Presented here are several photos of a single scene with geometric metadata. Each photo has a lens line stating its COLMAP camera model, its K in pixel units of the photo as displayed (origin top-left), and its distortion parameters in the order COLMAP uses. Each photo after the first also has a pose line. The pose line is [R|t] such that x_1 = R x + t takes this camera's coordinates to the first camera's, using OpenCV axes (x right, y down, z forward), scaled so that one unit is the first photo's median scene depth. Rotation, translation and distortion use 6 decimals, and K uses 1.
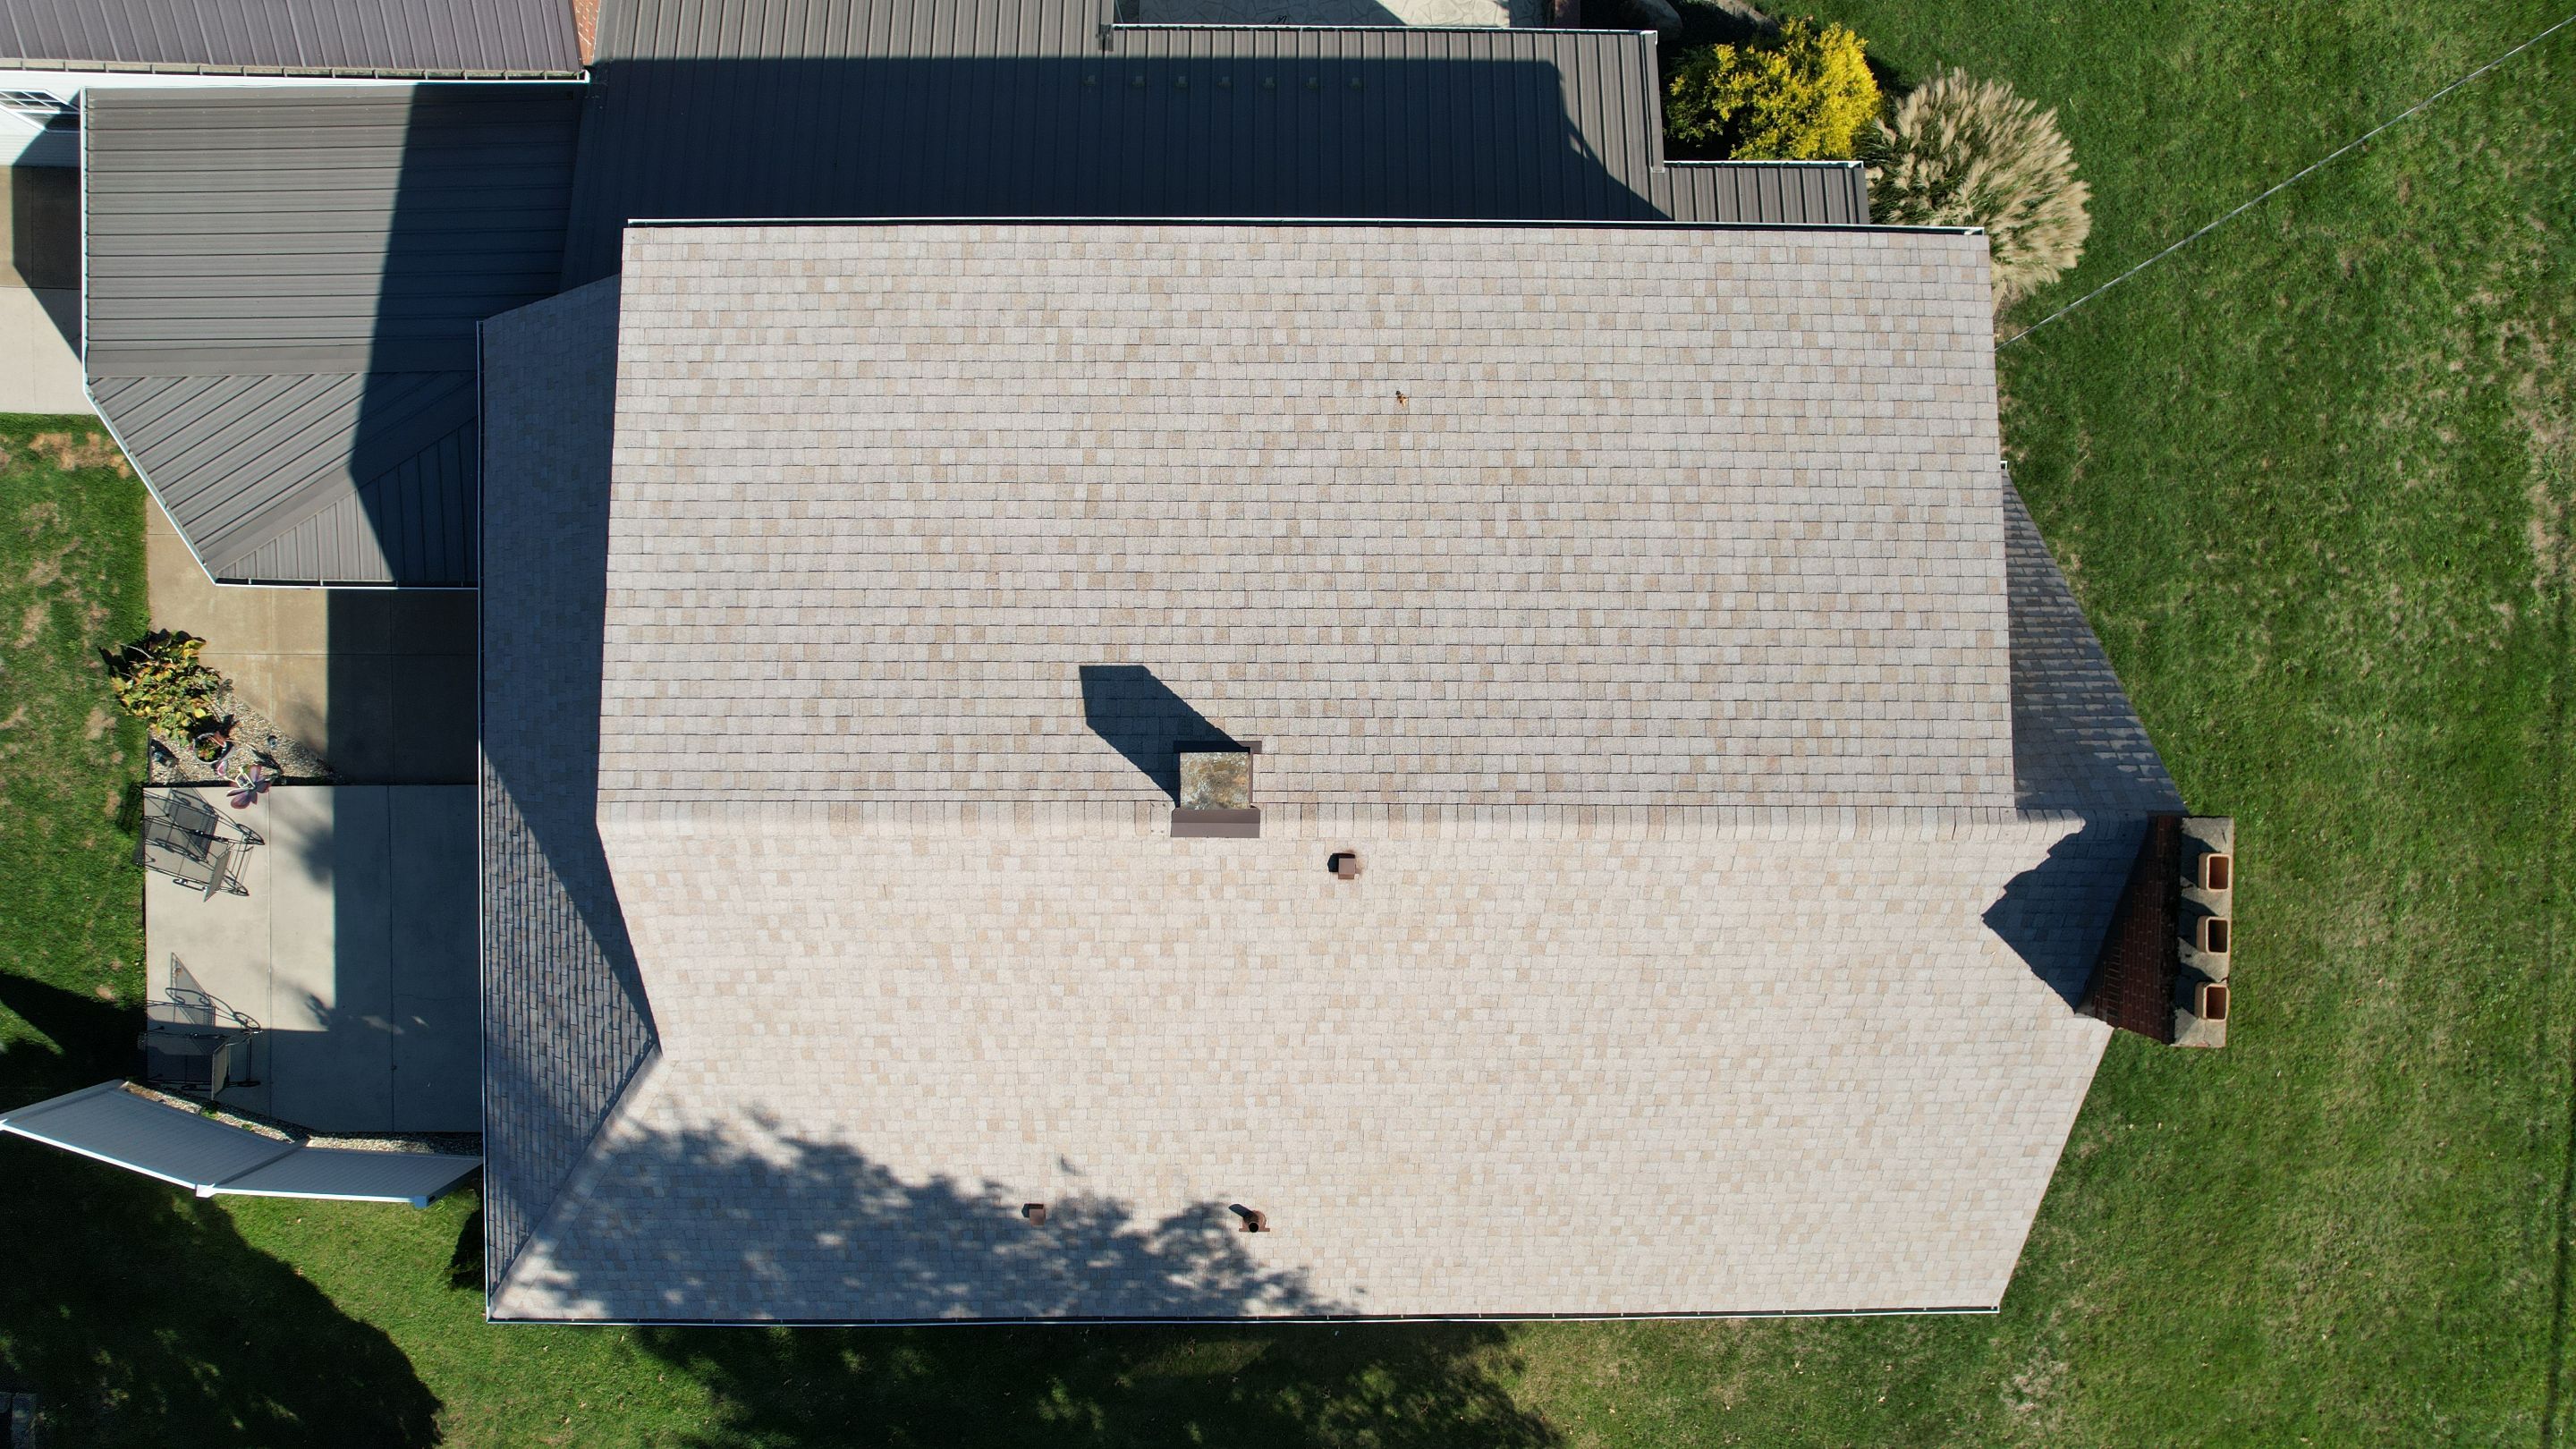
lens RADIAL K [[1643.8, 0, 1295.4], [0, 1643.8, 728.0], [0, 0, 1]] dist [-0.058143, 0.045776]
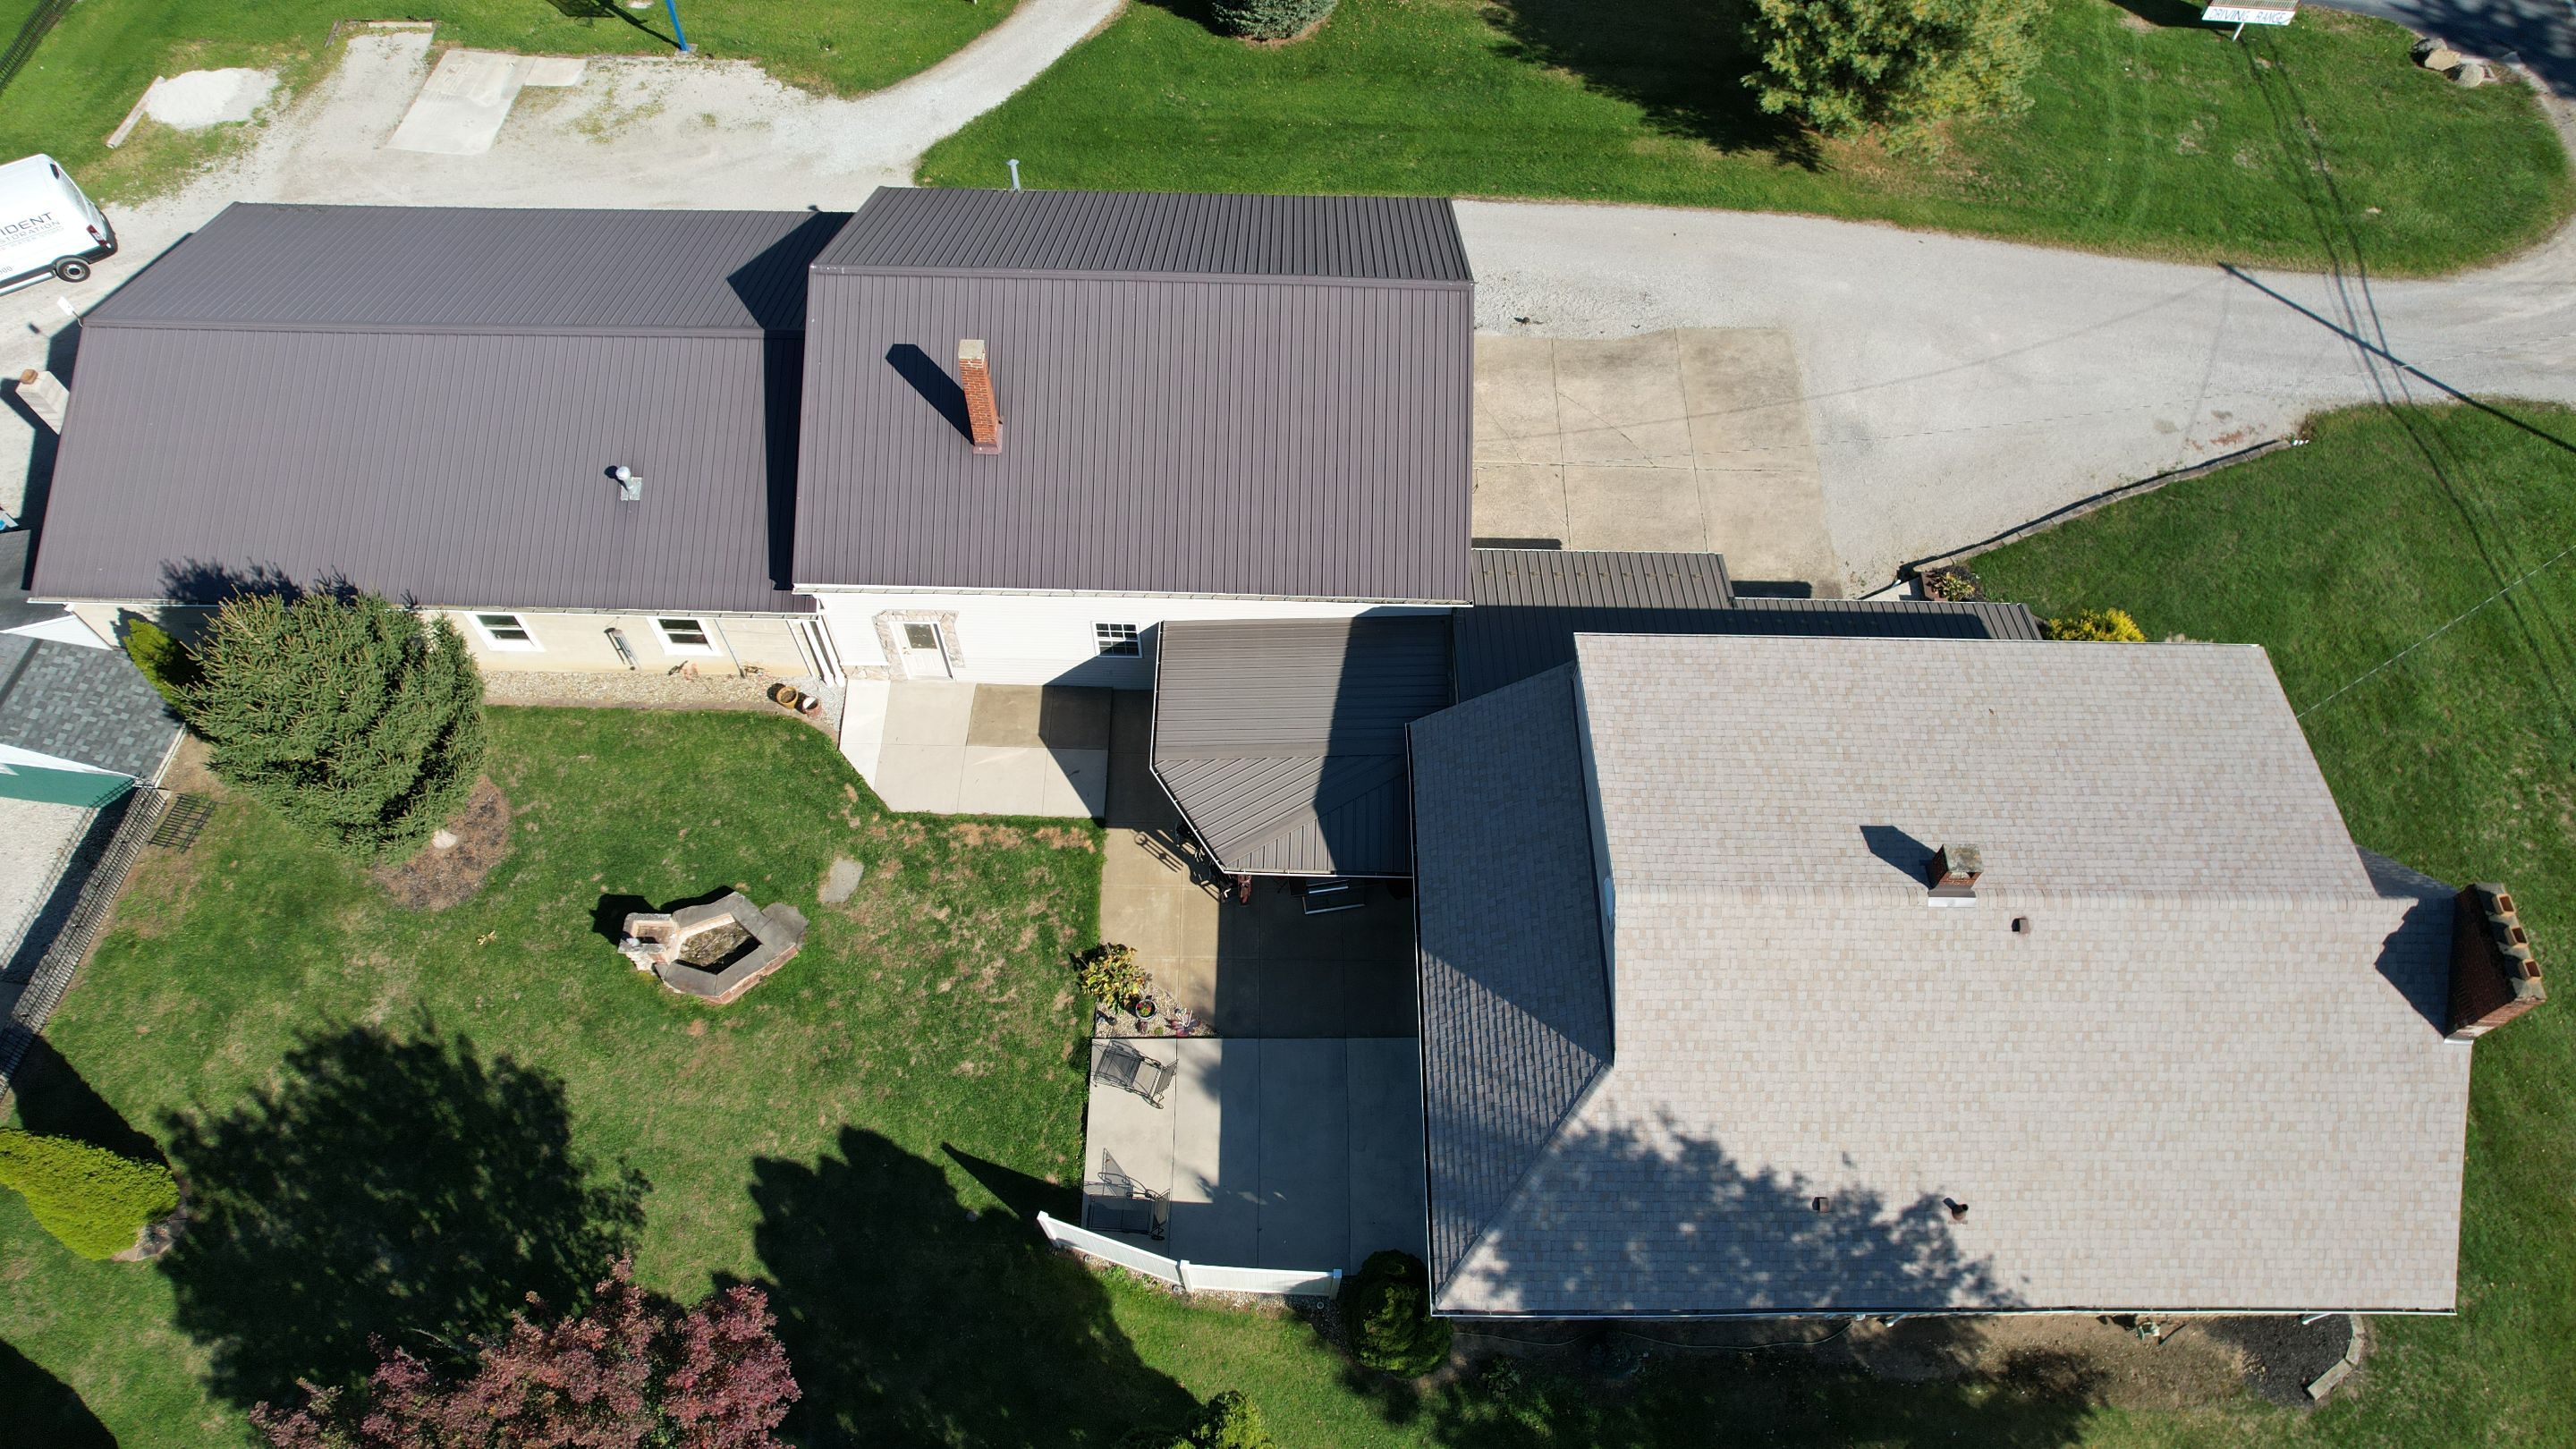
lens RADIAL K [[1651.9, 0, 1288.0], [0, 1651.9, 724.5], [0, 0, 1]] dist [-0.089508, 0.066155]
pose [[0.999950, 0.008946, -0.004578, -0.715592], [-0.010025, 0.856512, -0.516030, 0.766196], [-0.000695, 0.516050, 0.856558, -0.599094]]
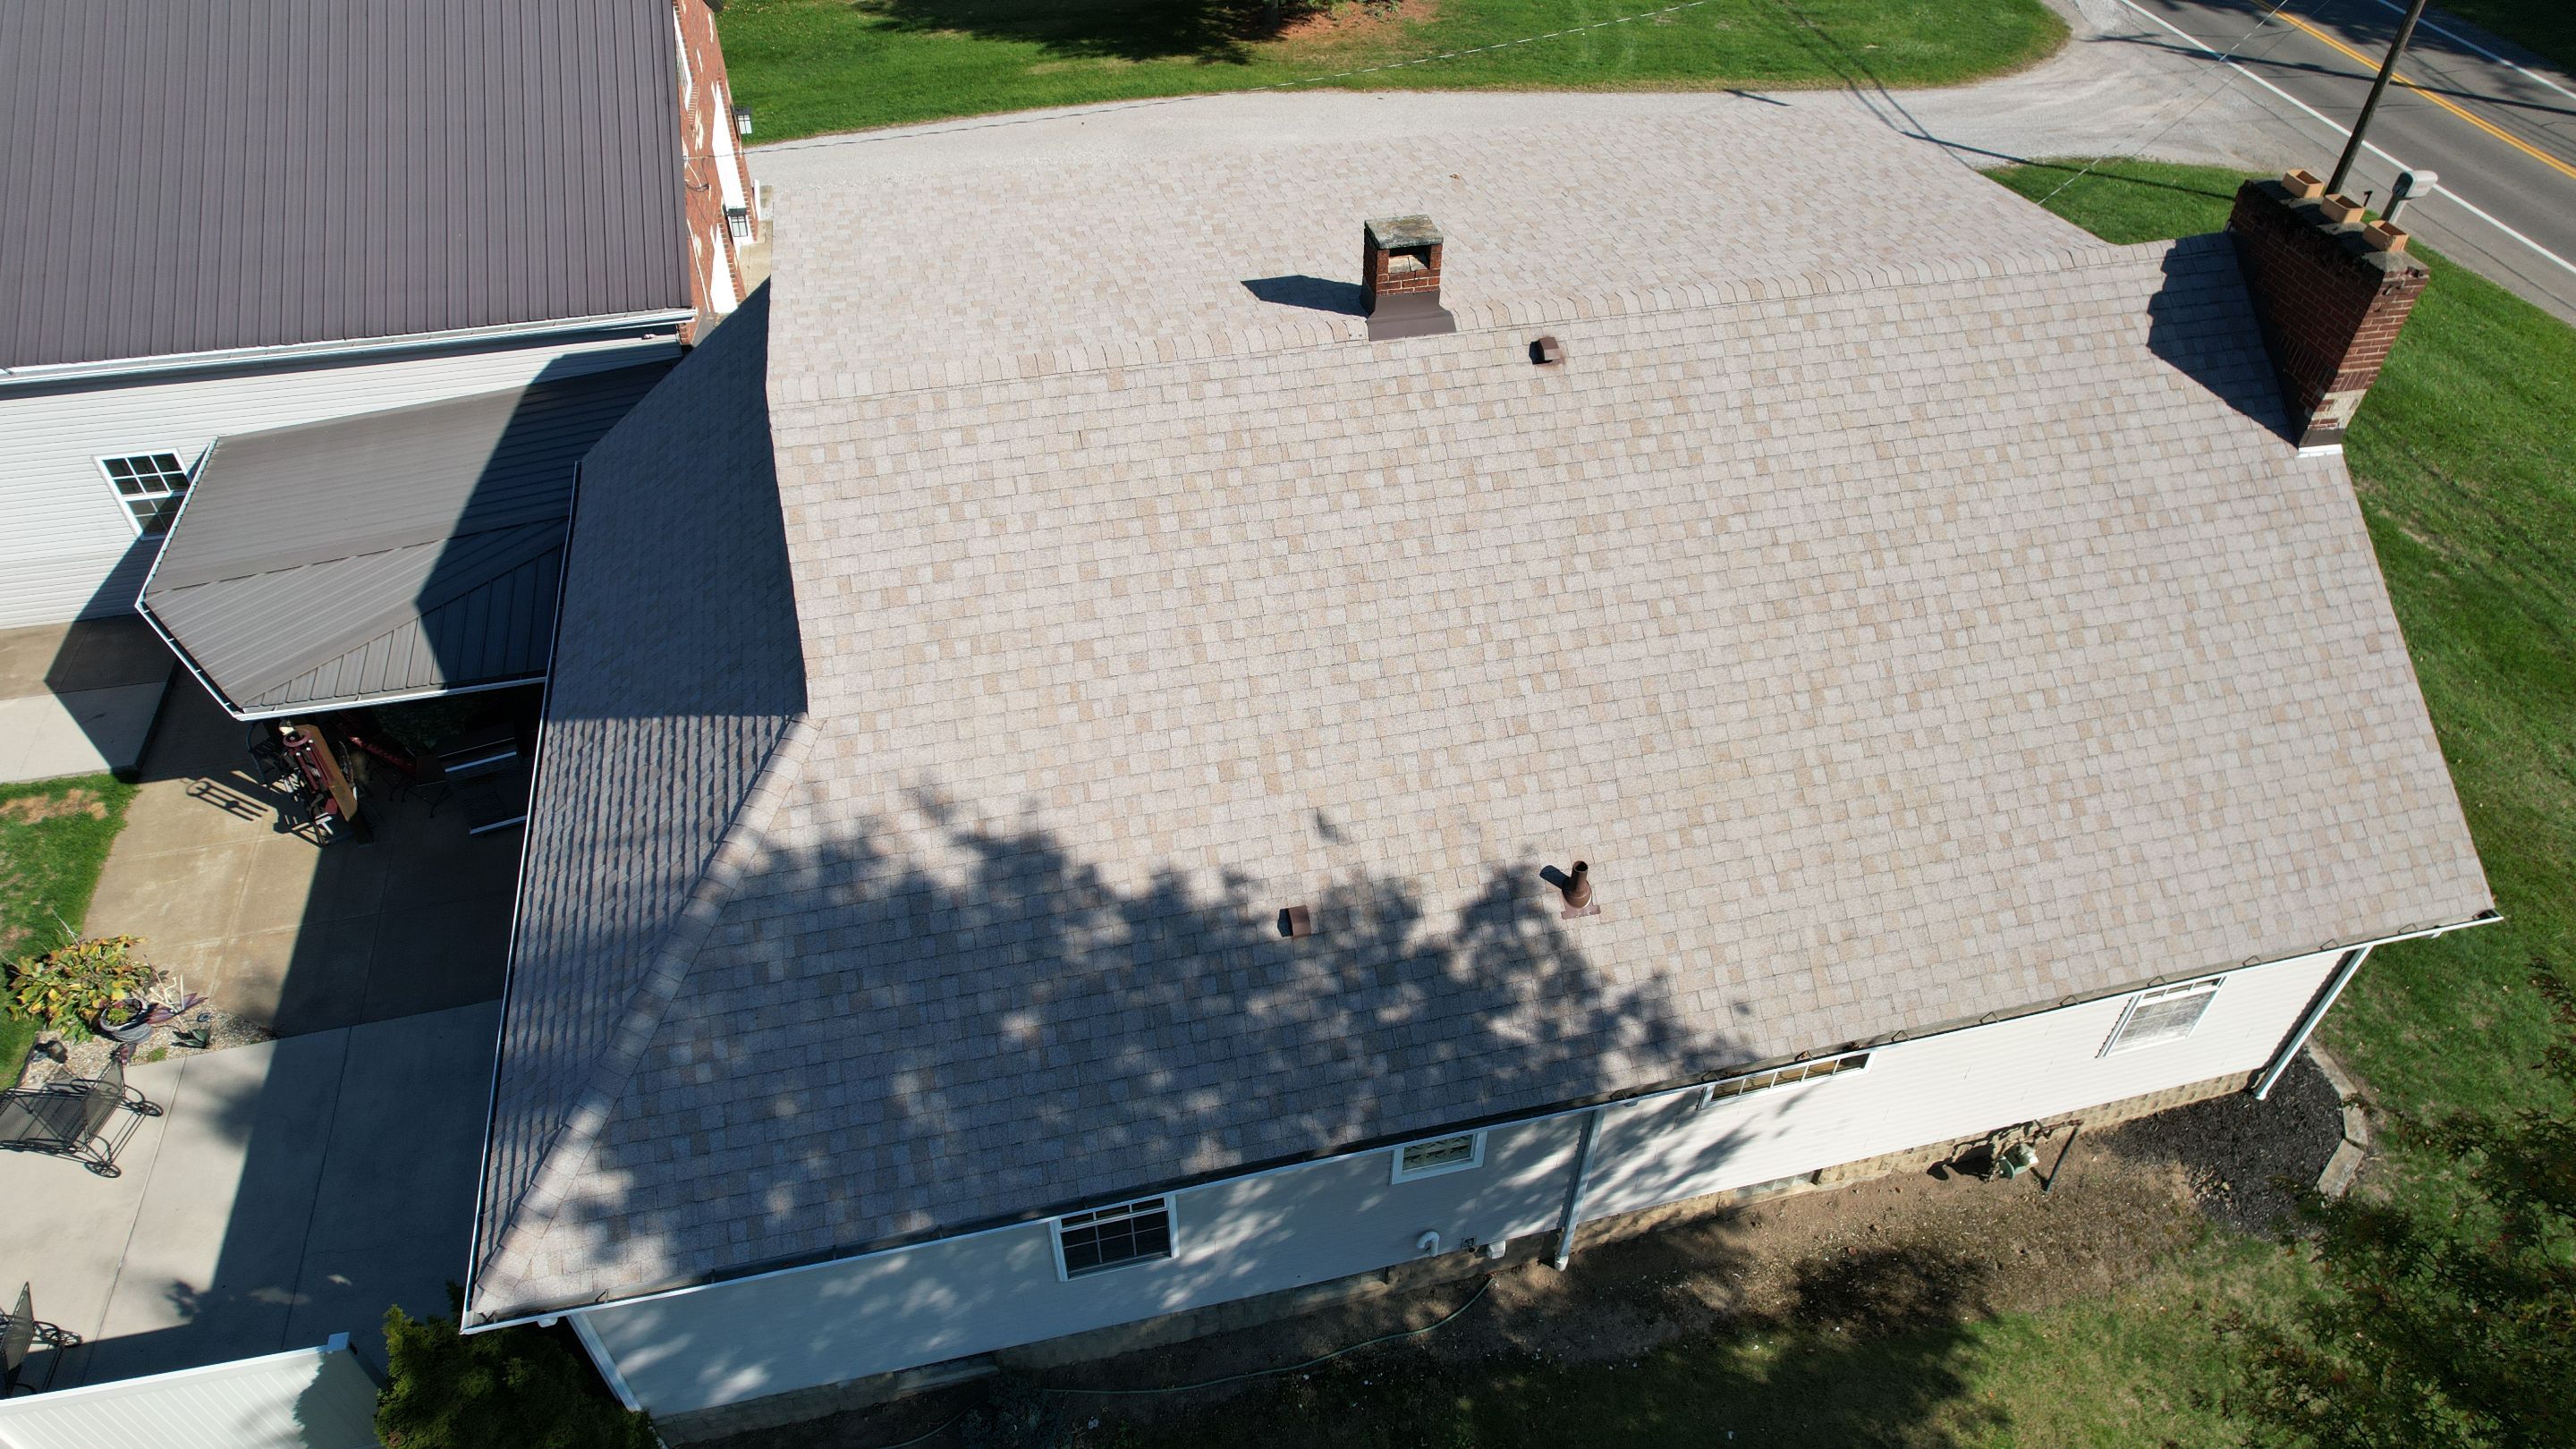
lens RADIAL K [[1643.8, 0, 1295.4], [0, 1643.8, 728.0], [0, 0, 1]] dist [-0.058143, 0.045776]
pose [[0.972685, -0.153607, 0.174035, -0.298665], [0.232061, 0.661481, -0.713156, 0.833816], [-0.005575, 0.734063, 0.679059, 0.465109]]
